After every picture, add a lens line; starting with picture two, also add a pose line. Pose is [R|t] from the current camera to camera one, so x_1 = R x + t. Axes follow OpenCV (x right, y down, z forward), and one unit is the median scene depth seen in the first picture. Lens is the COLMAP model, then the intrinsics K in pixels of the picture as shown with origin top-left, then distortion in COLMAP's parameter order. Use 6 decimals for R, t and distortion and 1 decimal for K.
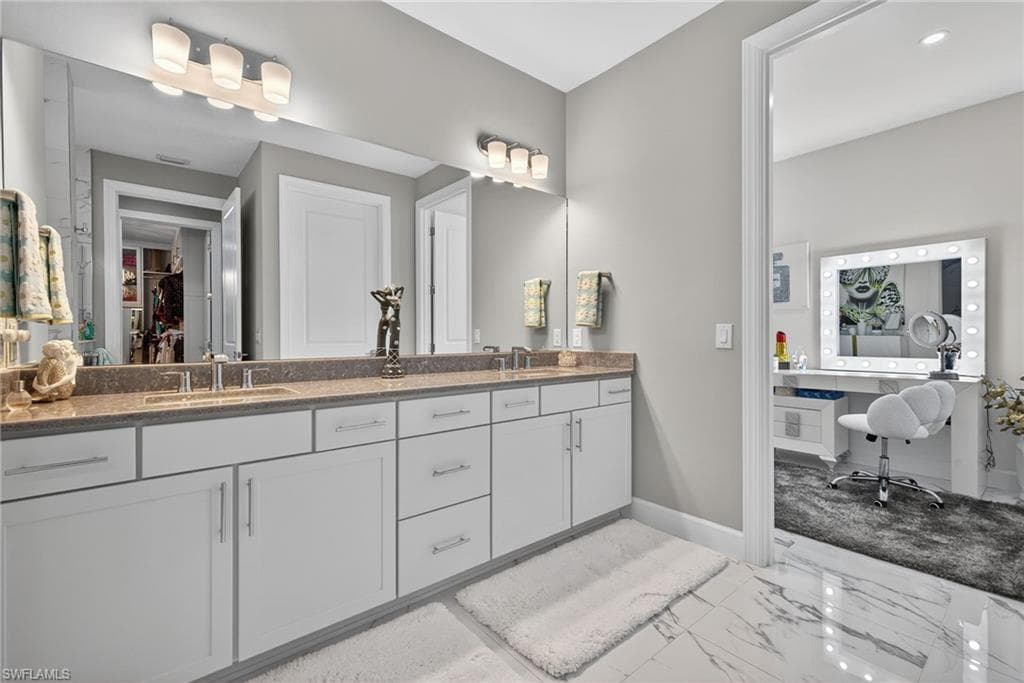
lens RADIAL K [[441.6, 0, 511.1], [0, 441.6, 342.9], [0, 0, 1]] dist [-0.000468, 0.000663]
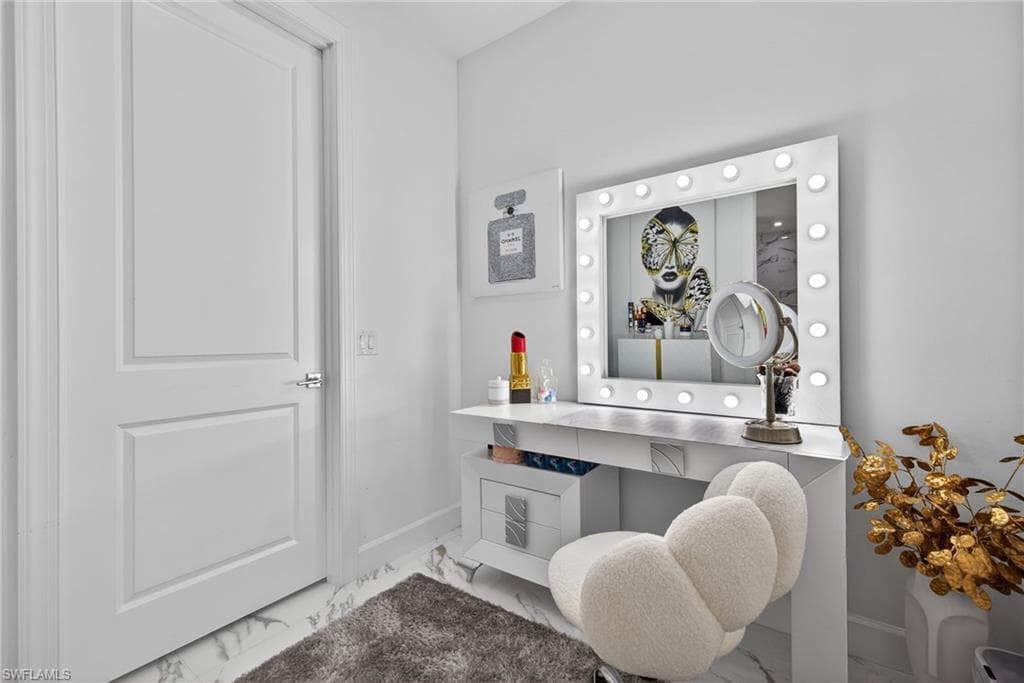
lens RADIAL K [[441.6, 0, 511.4], [0, 441.6, 340.0], [0, 0, 1]] dist [-0.000468, 0.000663]
pose [[0.962693, 0.000527, 0.270597, 0.463036], [0.003350, 0.999898, -0.013864, -0.008721], [-0.270577, 0.014253, 0.962593, 0.490303]]
